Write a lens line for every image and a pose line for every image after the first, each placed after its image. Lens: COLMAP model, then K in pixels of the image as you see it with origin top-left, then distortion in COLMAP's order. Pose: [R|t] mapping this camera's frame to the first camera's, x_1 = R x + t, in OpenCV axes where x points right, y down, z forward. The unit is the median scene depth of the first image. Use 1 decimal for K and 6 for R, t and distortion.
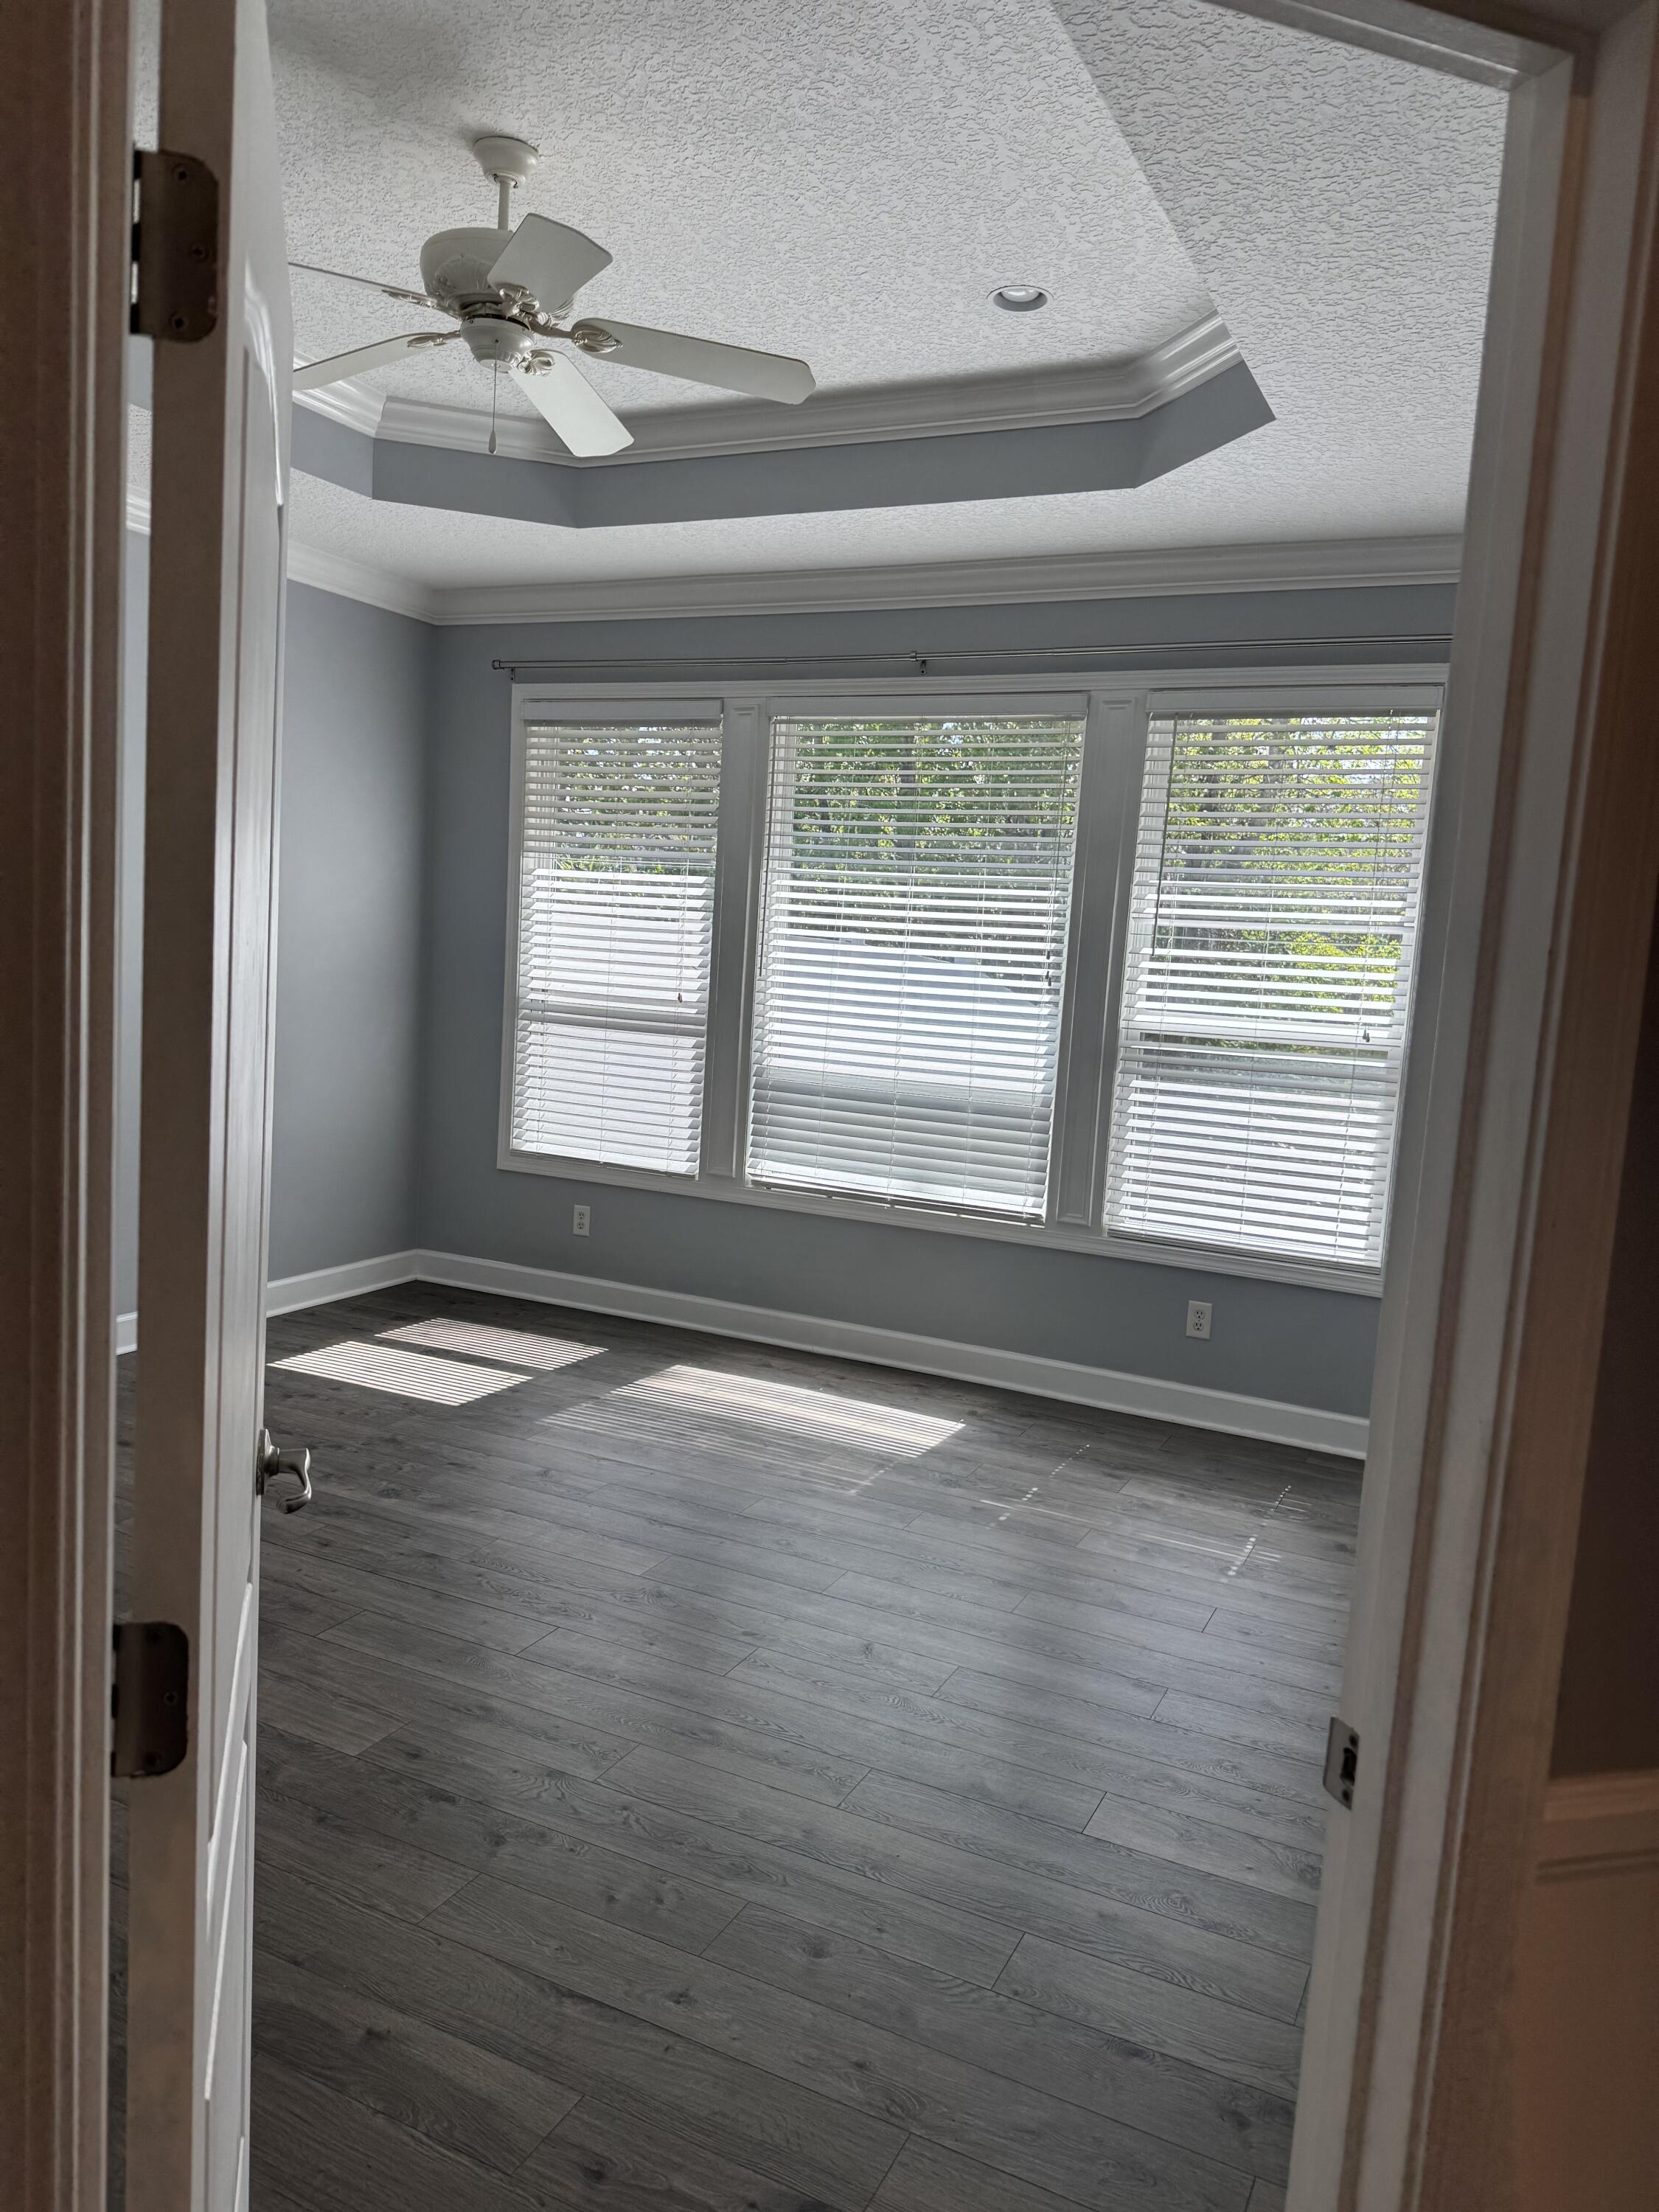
lens RADIAL K [[1554.6, 0, 790.2], [0, 1554.6, 1107.0], [0, 0, 1]] dist [0.059109, -0.075369]
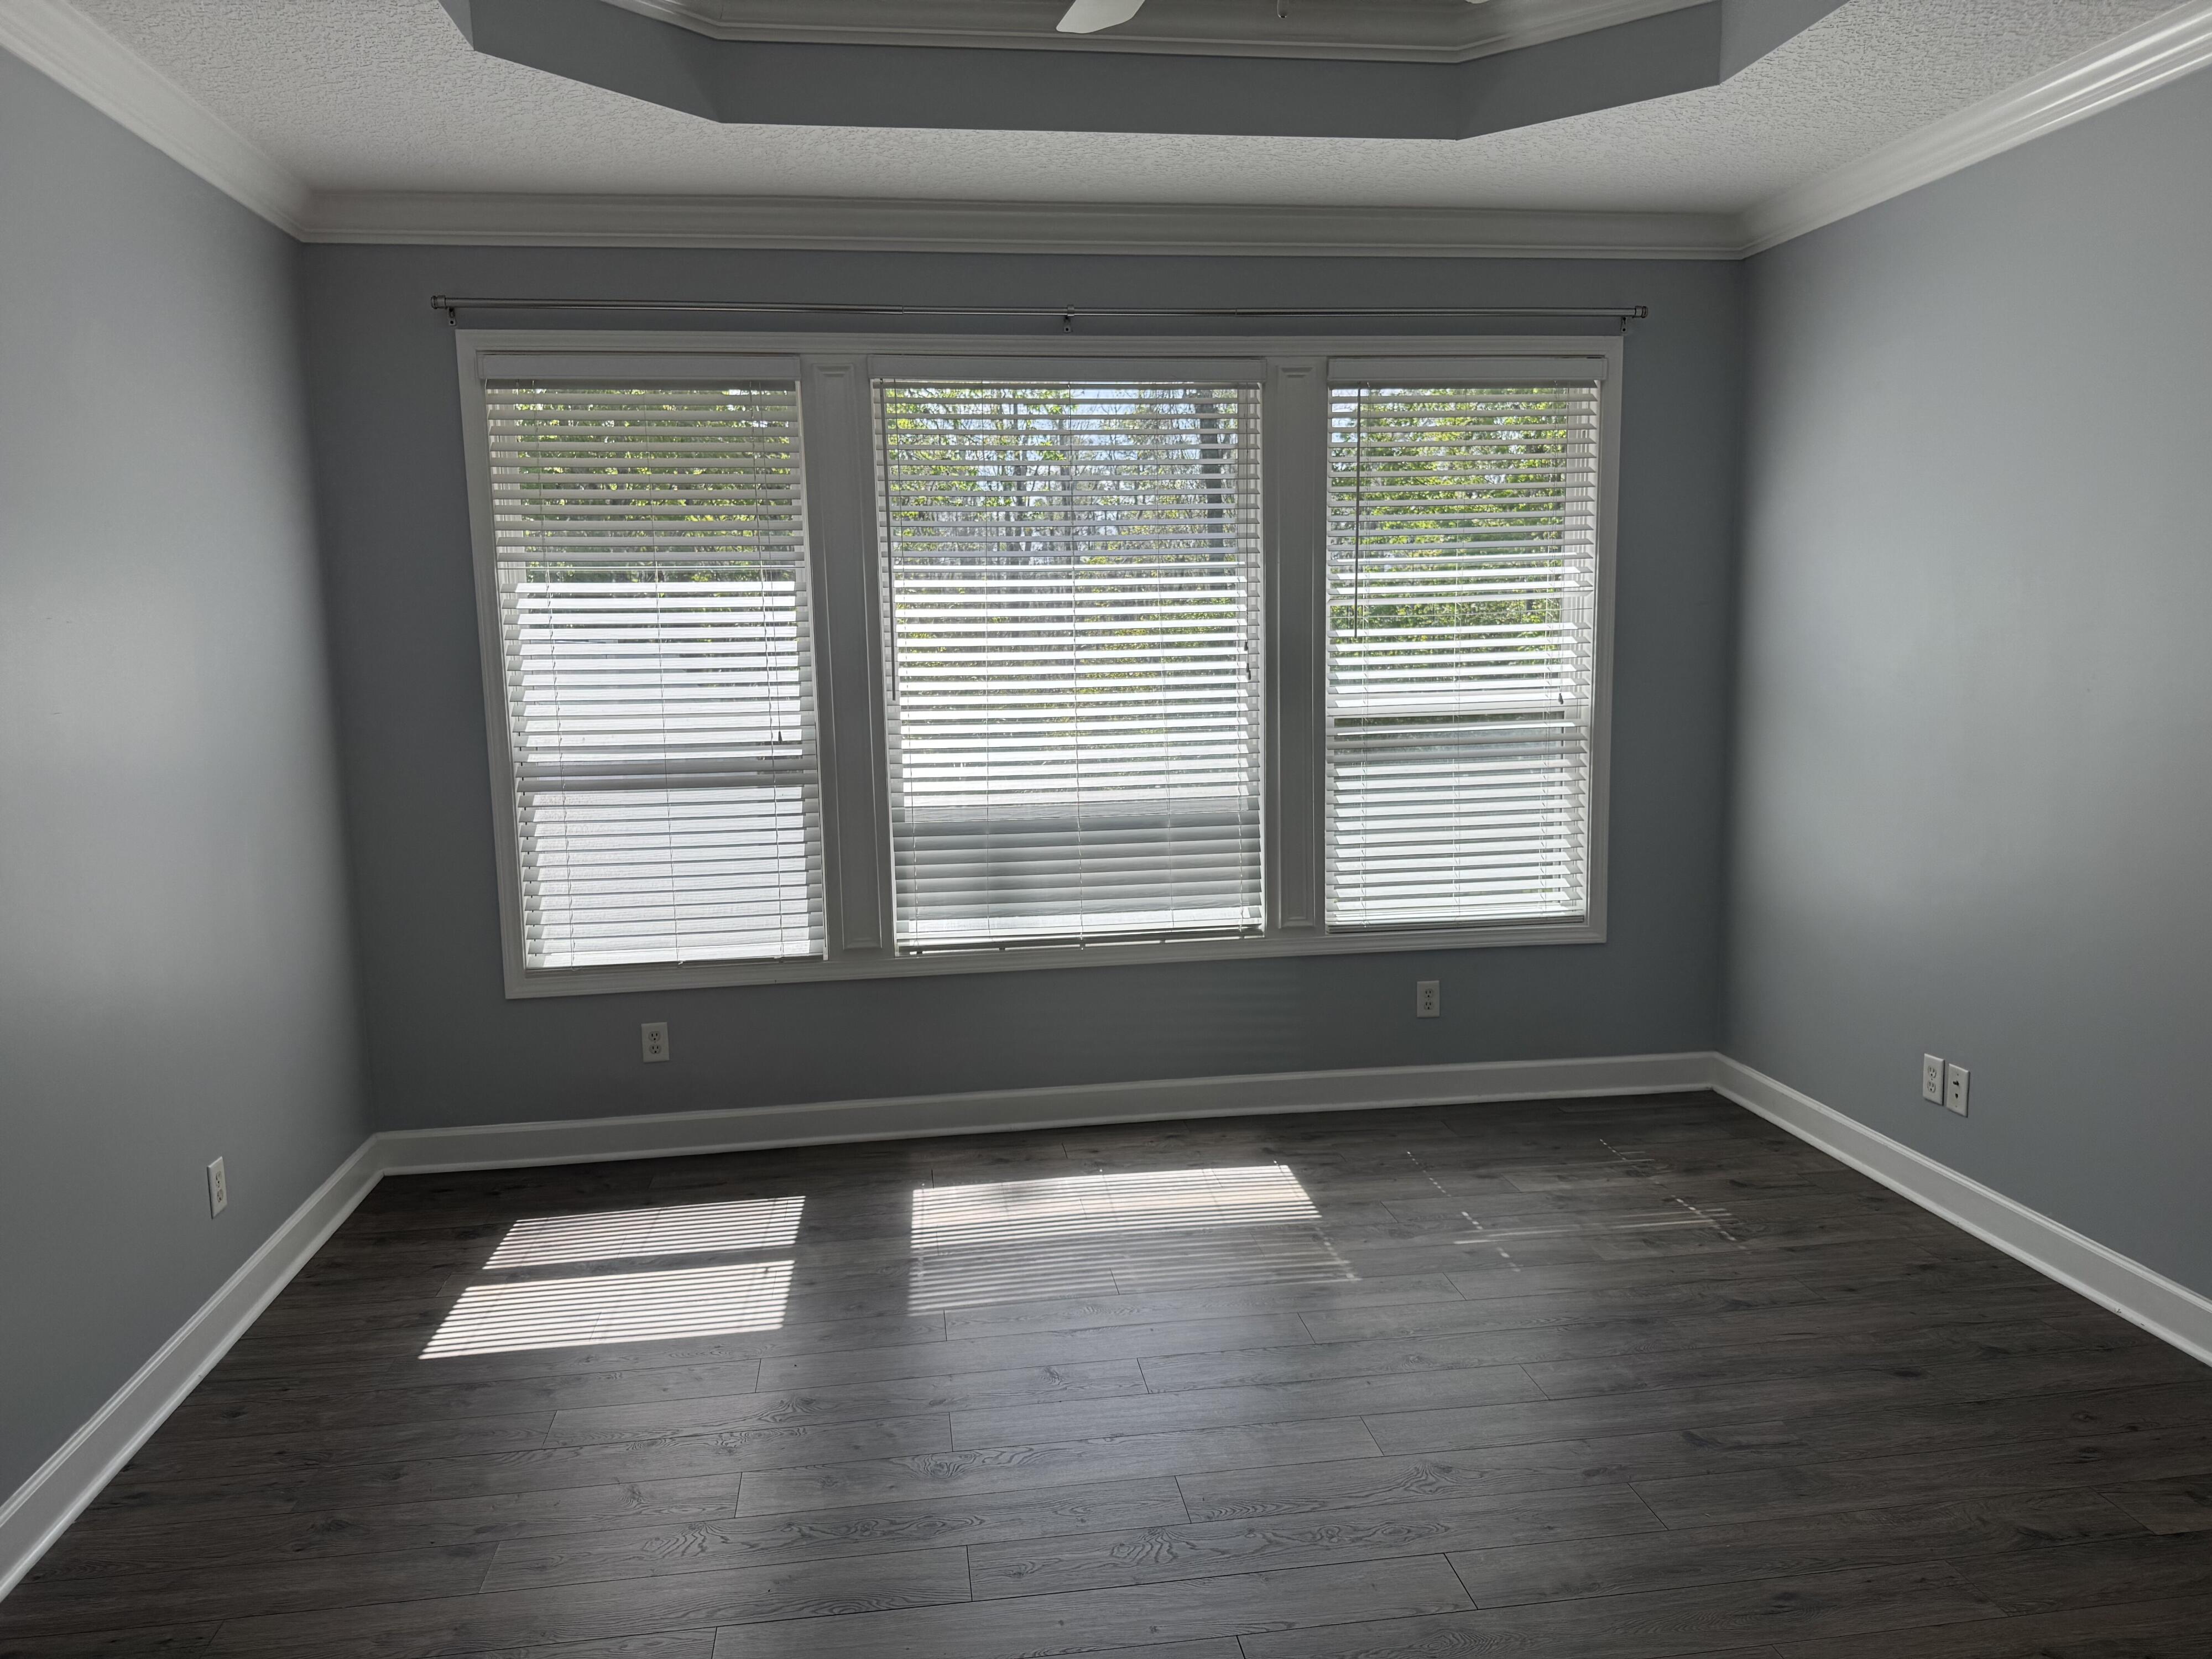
lens RADIAL K [[1554.6, 0, 1120.1], [0, 1554.6, 829.9], [0, 0, 1]] dist [0.059109, -0.075369]
pose [[0.819873, -0.149736, 0.552619, -0.411429], [0.129472, 0.988681, 0.075803, -0.067650], [-0.557715, 0.009400, 0.829979, 0.272119]]
